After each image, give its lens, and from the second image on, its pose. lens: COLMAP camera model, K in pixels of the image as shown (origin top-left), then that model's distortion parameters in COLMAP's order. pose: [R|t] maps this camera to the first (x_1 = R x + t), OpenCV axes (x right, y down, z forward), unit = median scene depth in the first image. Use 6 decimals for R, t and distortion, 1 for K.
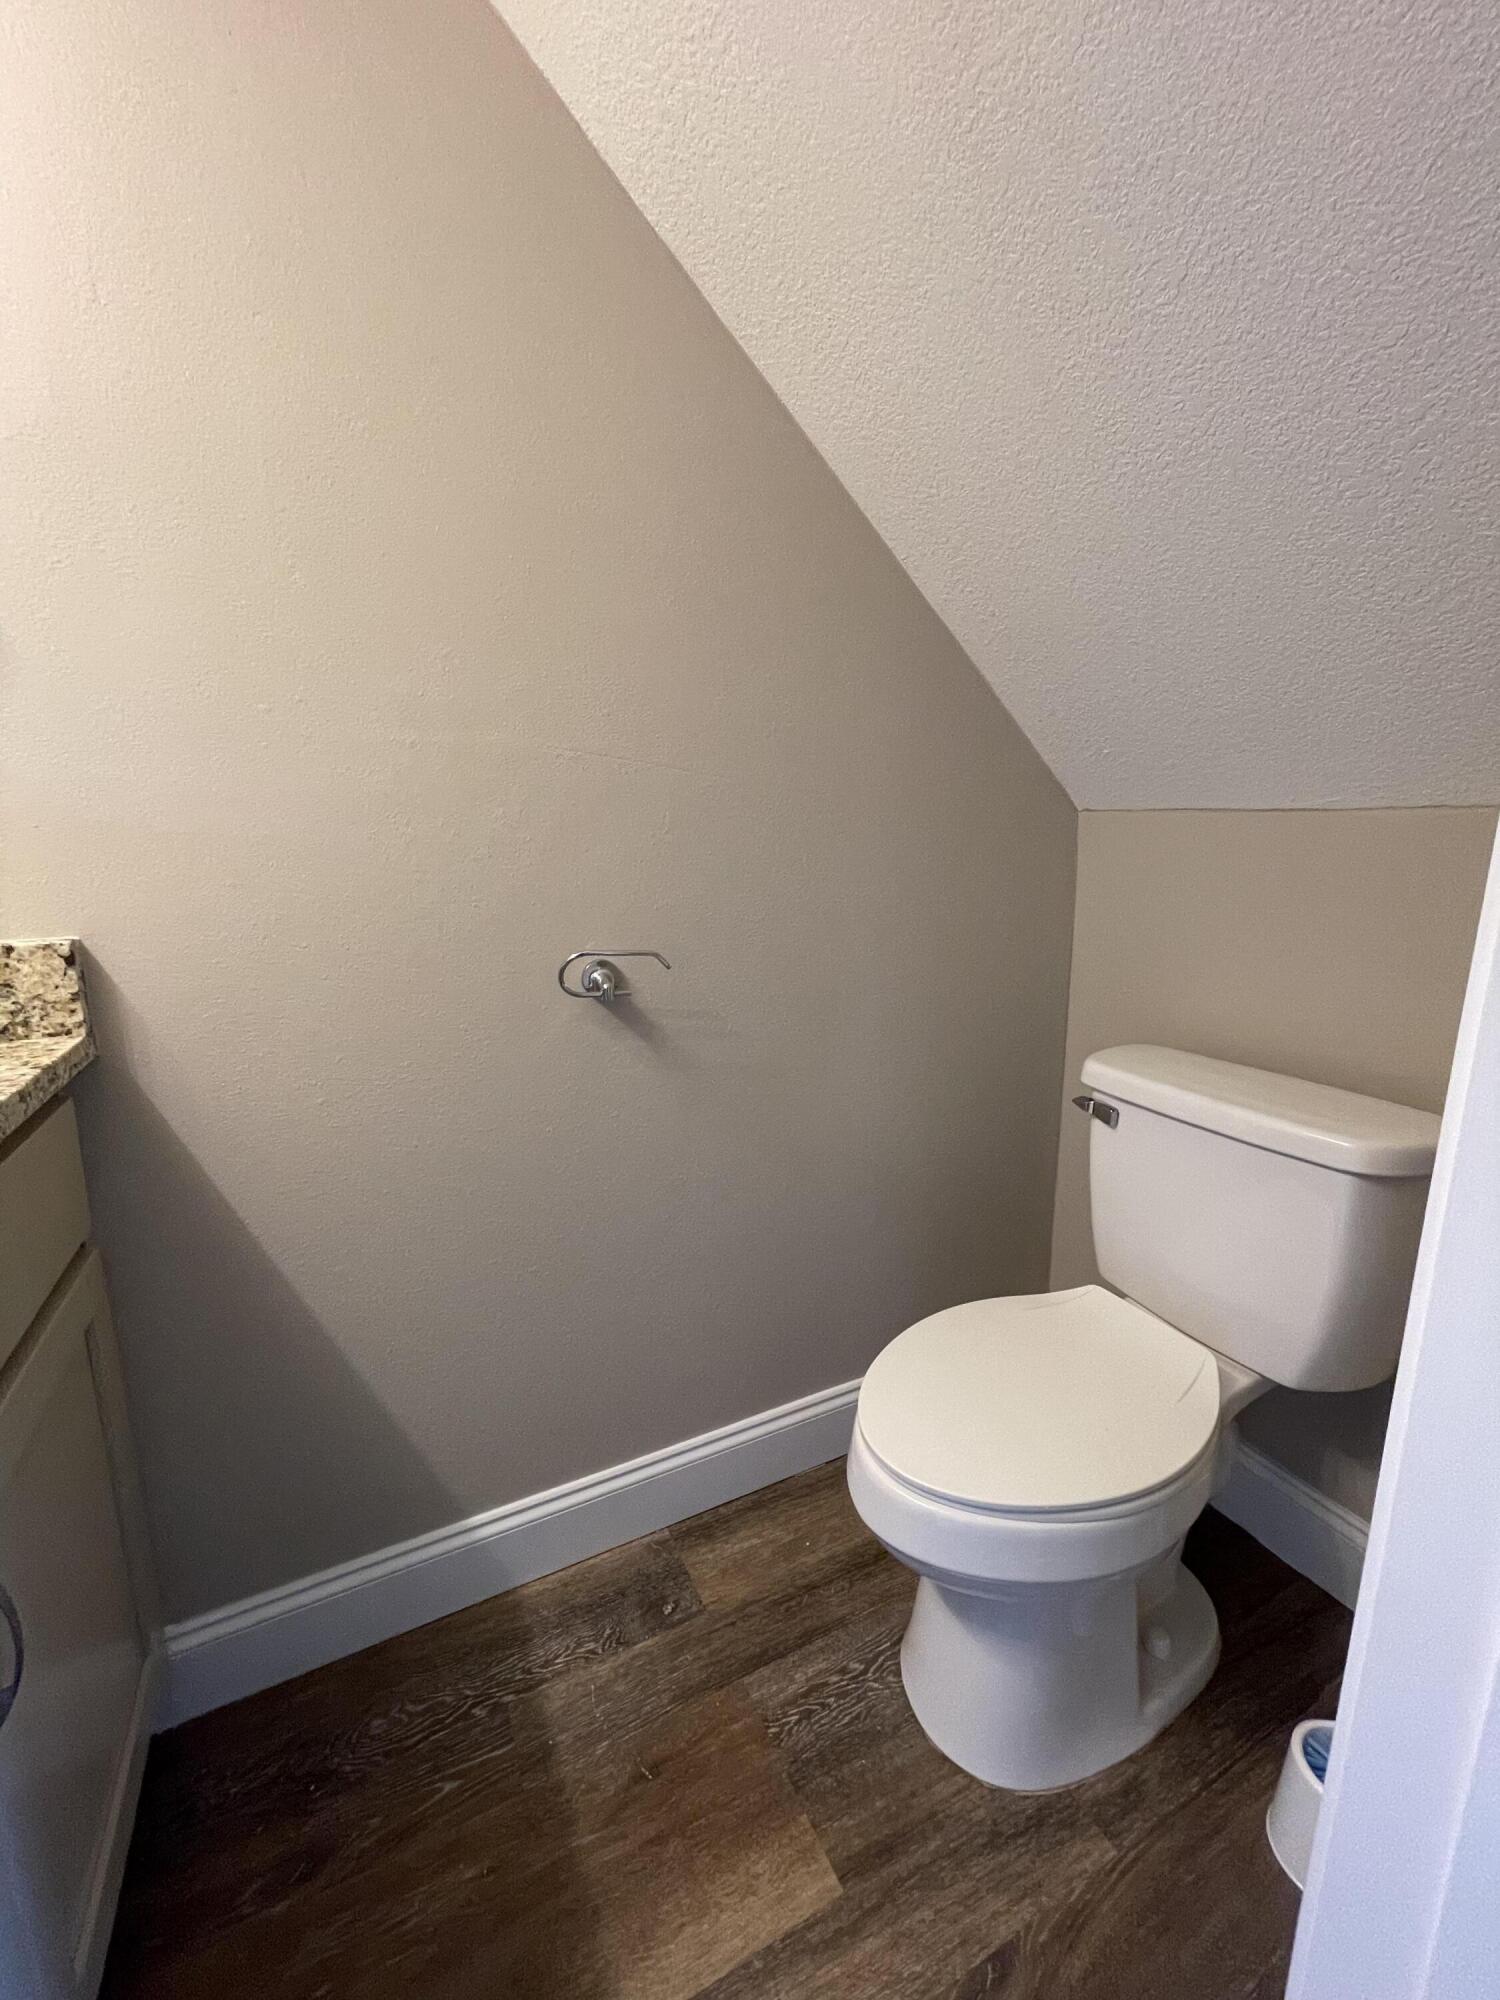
lens RADIAL K [[807.6, 0, 741.9], [0, 807.6, 999.6], [0, 0, 1]] dist [0.003217, -0.002089]
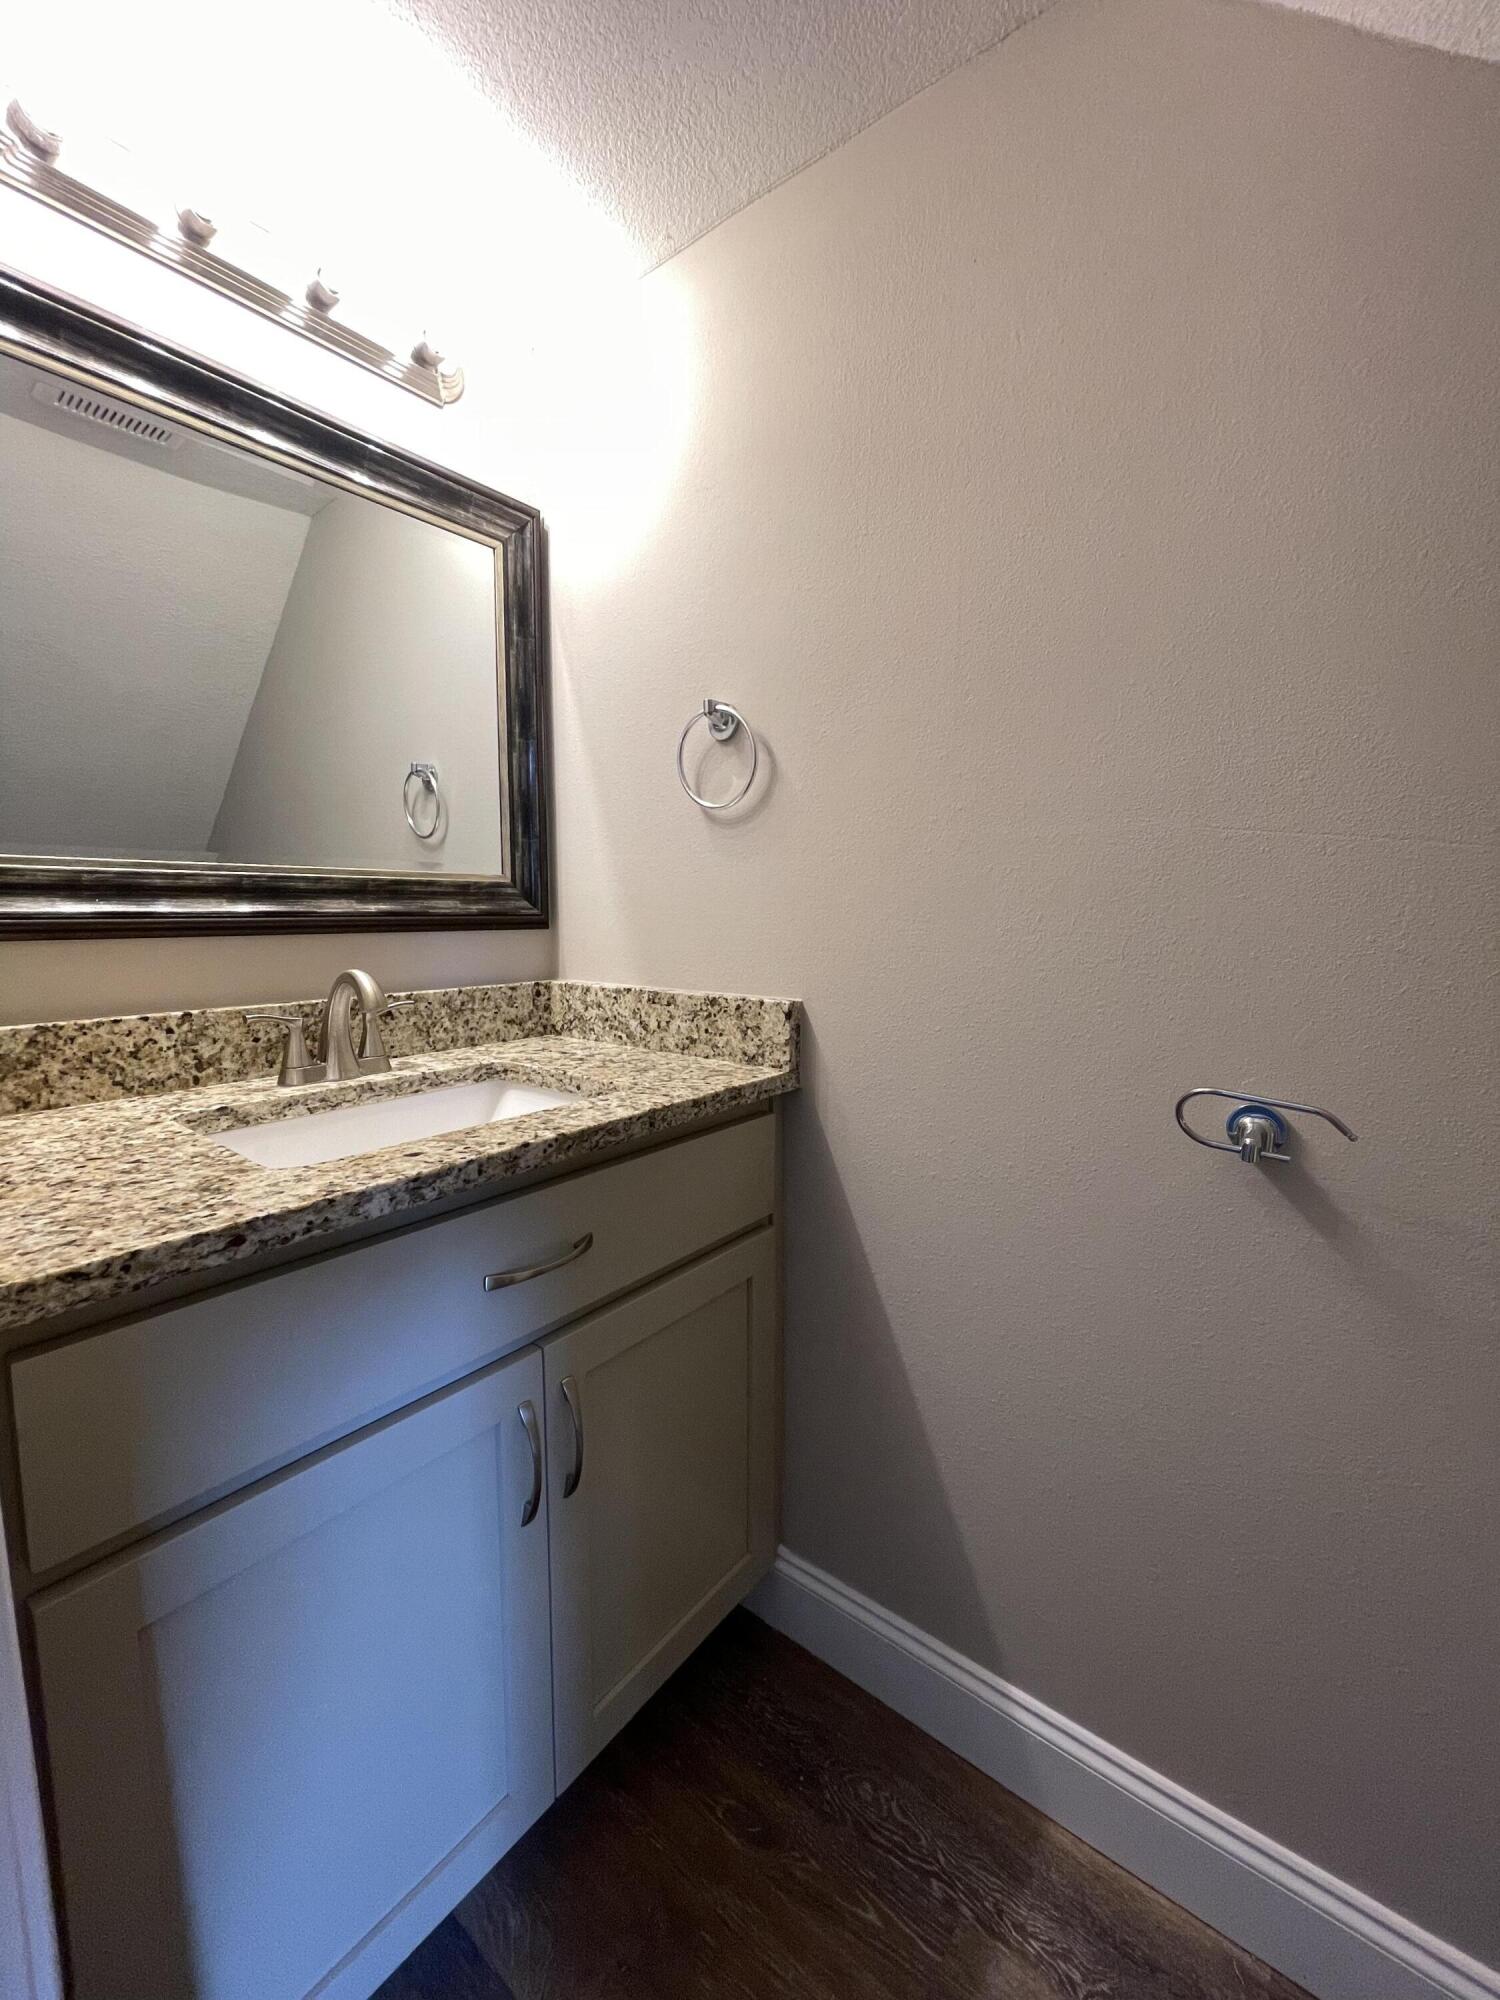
lens RADIAL K [[807.6, 0, 744.1], [0, 807.6, 993.0], [0, 0, 1]] dist [0.003217, -0.002089]
pose [[0.425251, 0.102645, -0.899236, 0.316054], [-0.181887, 0.982971, 0.026188, -0.093595], [0.886611, 0.152422, 0.436679, 0.282633]]
